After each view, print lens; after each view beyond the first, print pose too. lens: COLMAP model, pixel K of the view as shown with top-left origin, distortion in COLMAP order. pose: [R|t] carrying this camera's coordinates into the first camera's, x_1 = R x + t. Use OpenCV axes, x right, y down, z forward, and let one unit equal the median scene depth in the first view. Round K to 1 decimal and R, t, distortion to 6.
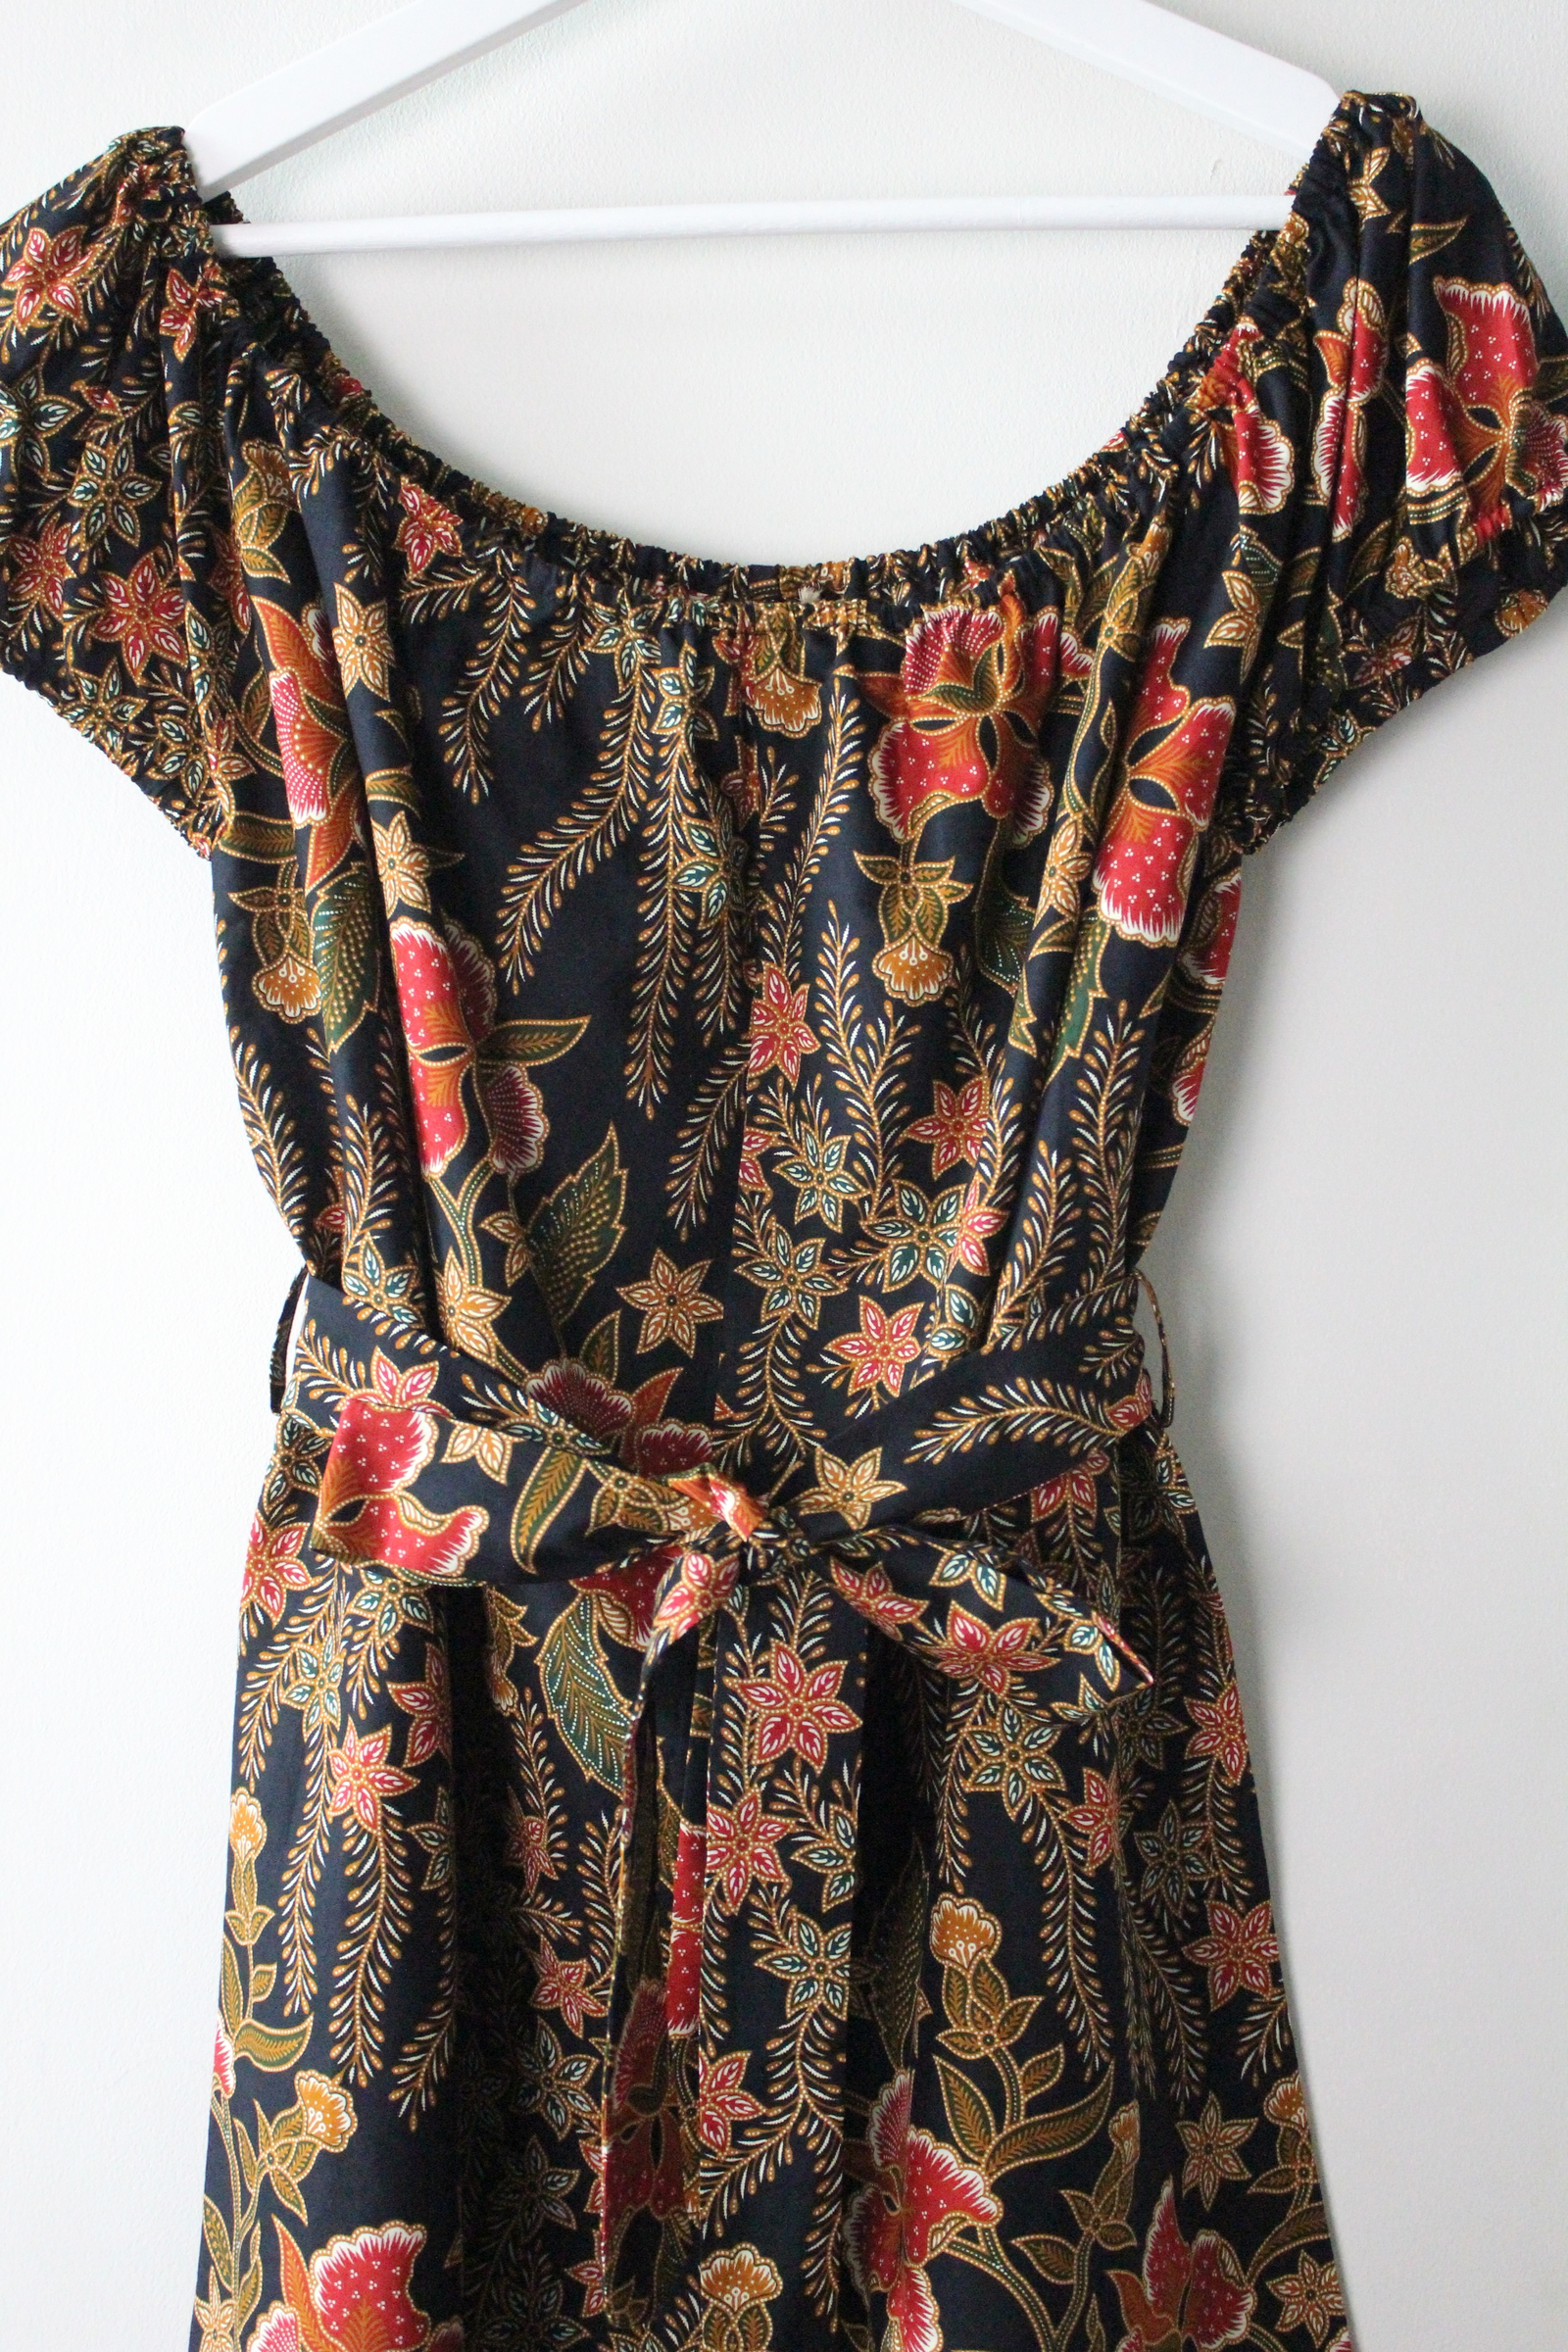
lens RADIAL K [[2759.3, 0, 784.7], [0, 2759.3, 1108.1], [0, 0, 1]] dist [-0.106362, 0.000000]
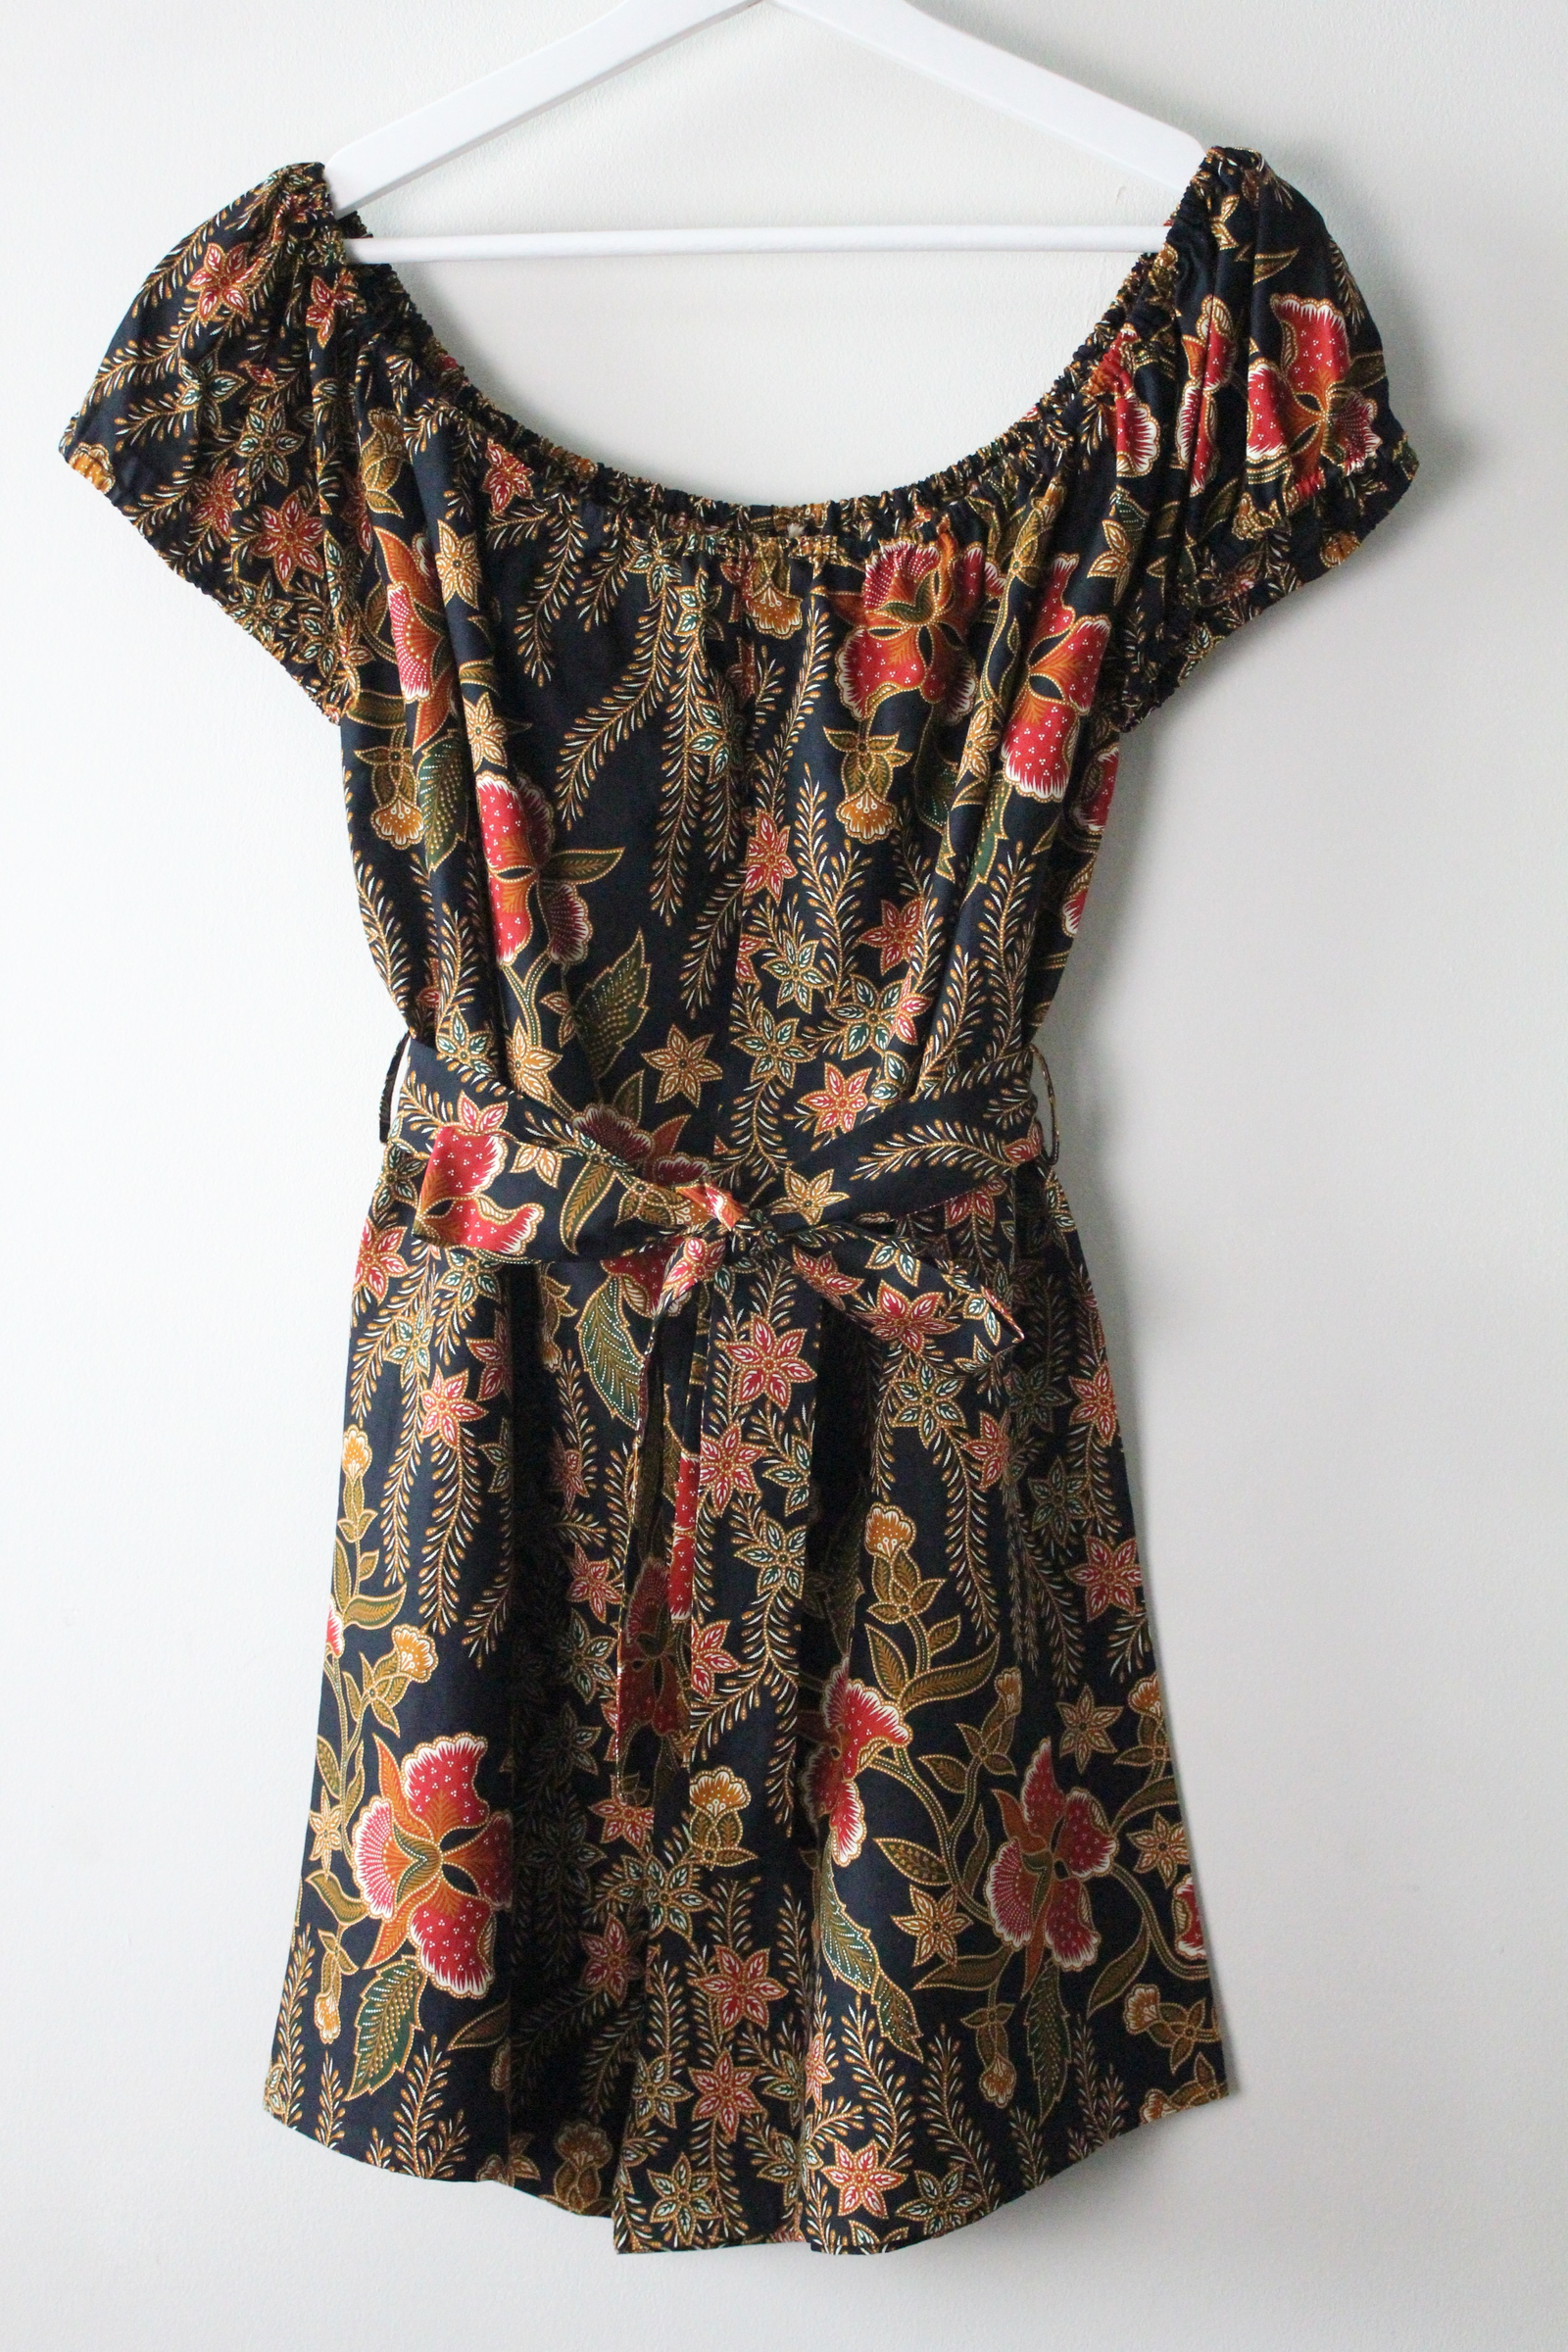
lens RADIAL K [[3989.7, 0, 783.4], [0, 3989.7, 1180.8], [0, 0, 1]] dist [-0.096278, 0.000000]
pose [[0.999272, 0.018364, -0.033430, 0.074389], [-0.016897, 0.998904, 0.043644, 0.042635], [0.034195, -0.043047, 0.998488, -0.937832]]
